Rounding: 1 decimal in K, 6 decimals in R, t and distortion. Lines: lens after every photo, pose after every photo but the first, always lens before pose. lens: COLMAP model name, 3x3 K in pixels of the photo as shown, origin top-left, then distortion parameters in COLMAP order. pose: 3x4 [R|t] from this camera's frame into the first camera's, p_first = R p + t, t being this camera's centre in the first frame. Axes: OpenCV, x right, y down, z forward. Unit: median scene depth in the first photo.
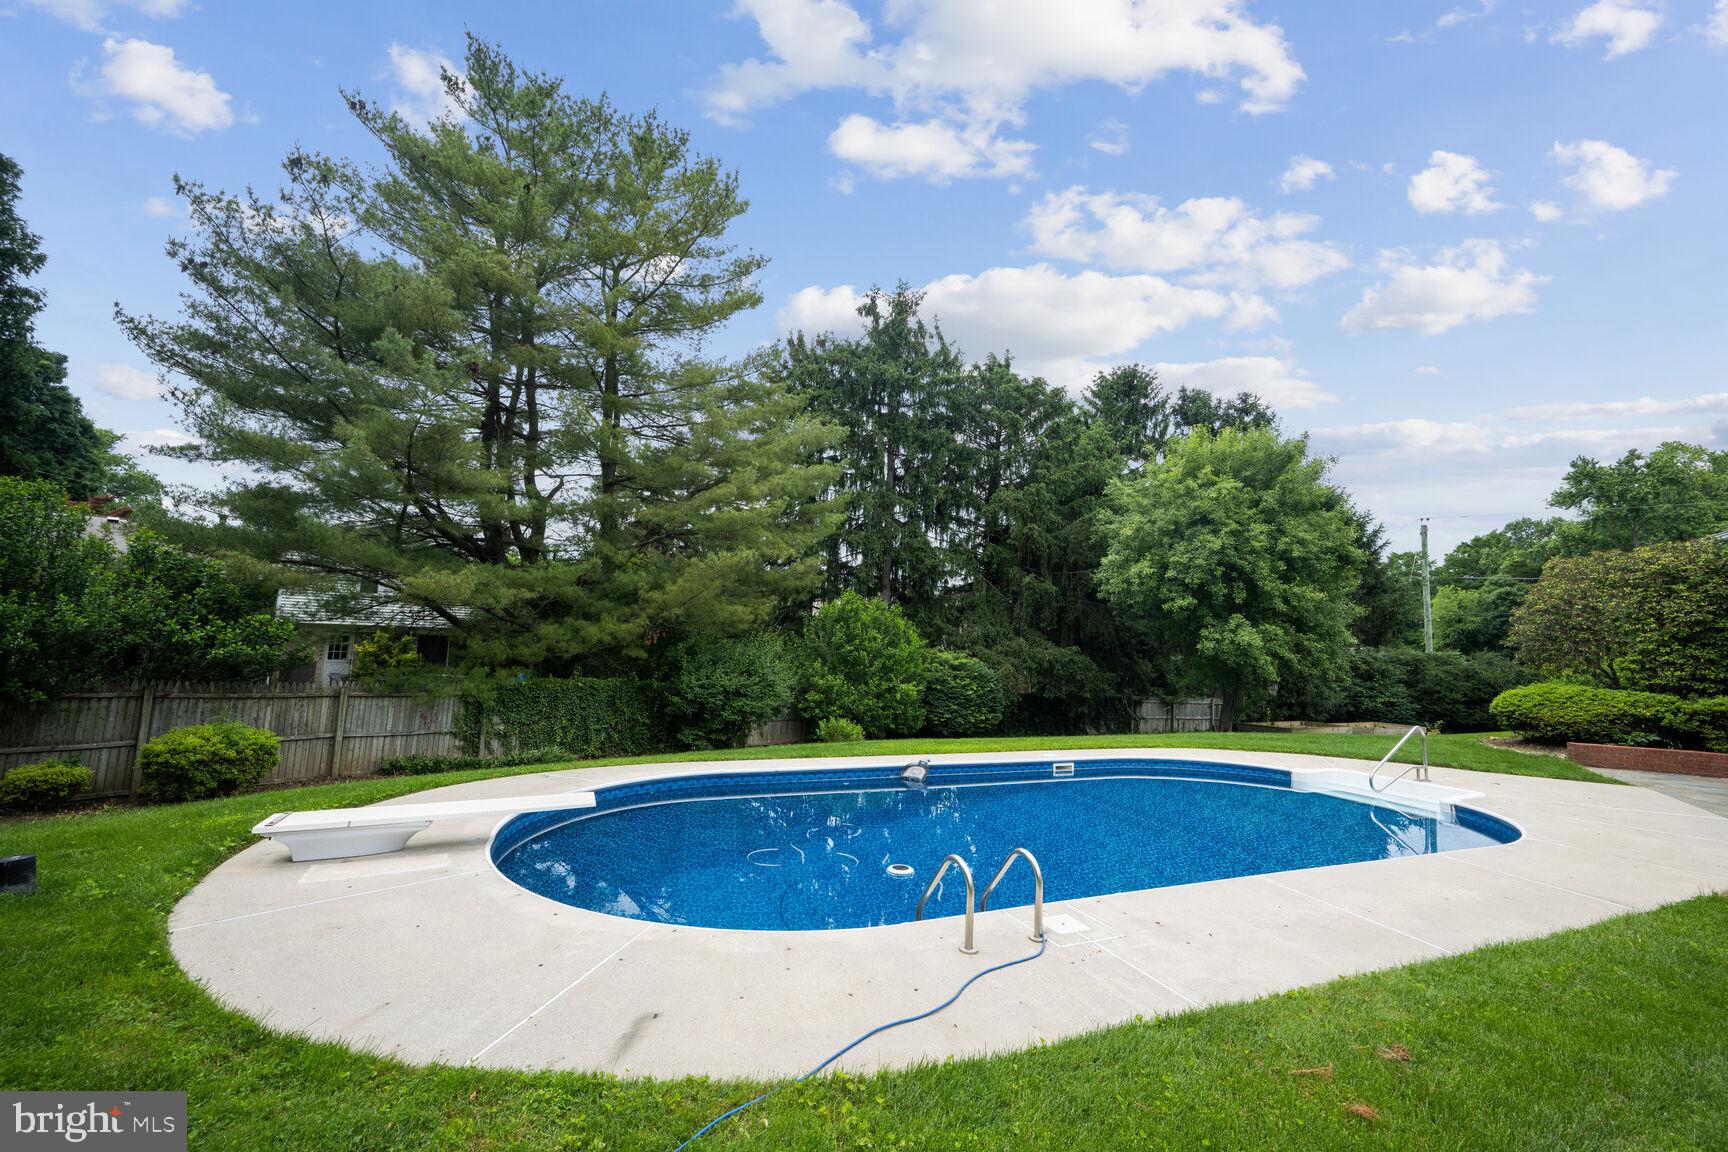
lens RADIAL K [[708.3, 0, 865.1], [0, 708.3, 617.1], [0, 0, 1]] dist [-0.000774, -0.000125]
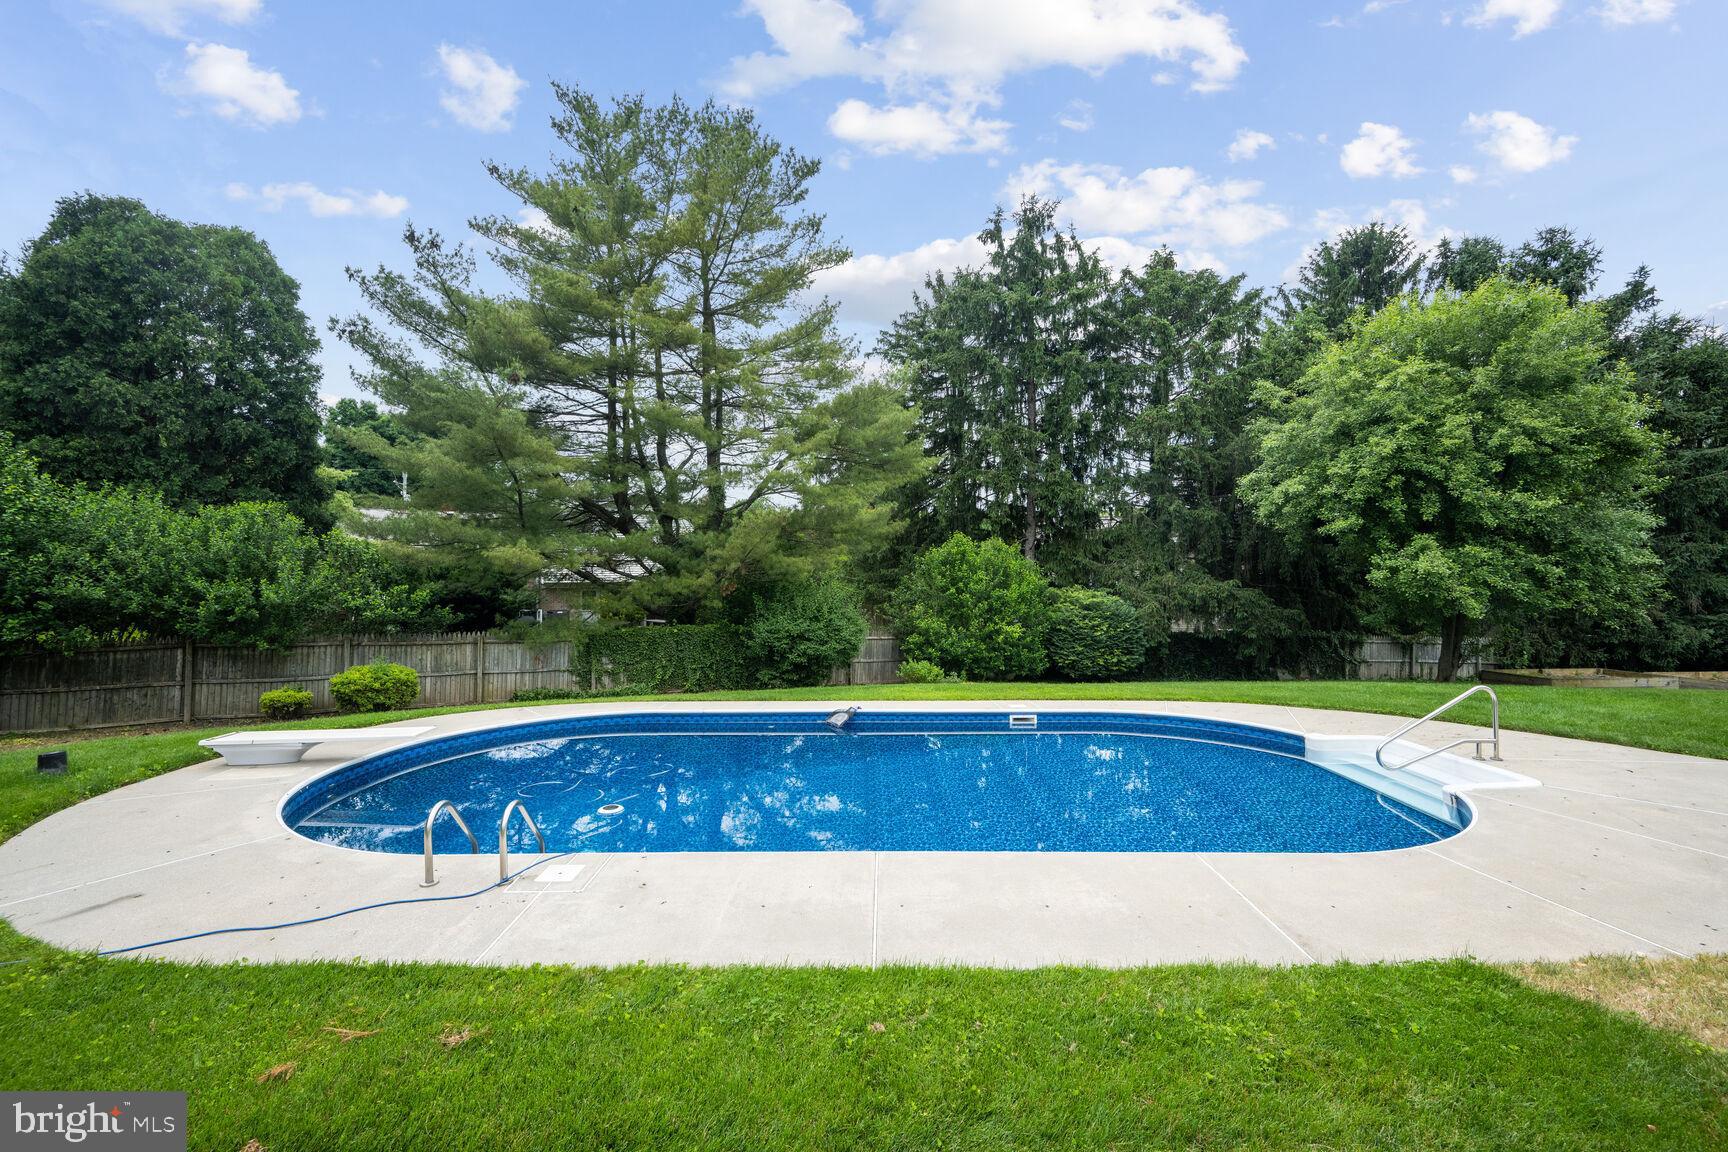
lens RADIAL K [[685.5, 0, 865.6], [0, 685.5, 606.9], [0, 0, 1]] dist [0.002051, -0.000047]
pose [[0.923663, -0.018997, -0.382734, 0.243804], [0.047493, 0.996745, 0.065145, -0.002849], [0.380250, -0.078349, 0.921559, 0.054416]]
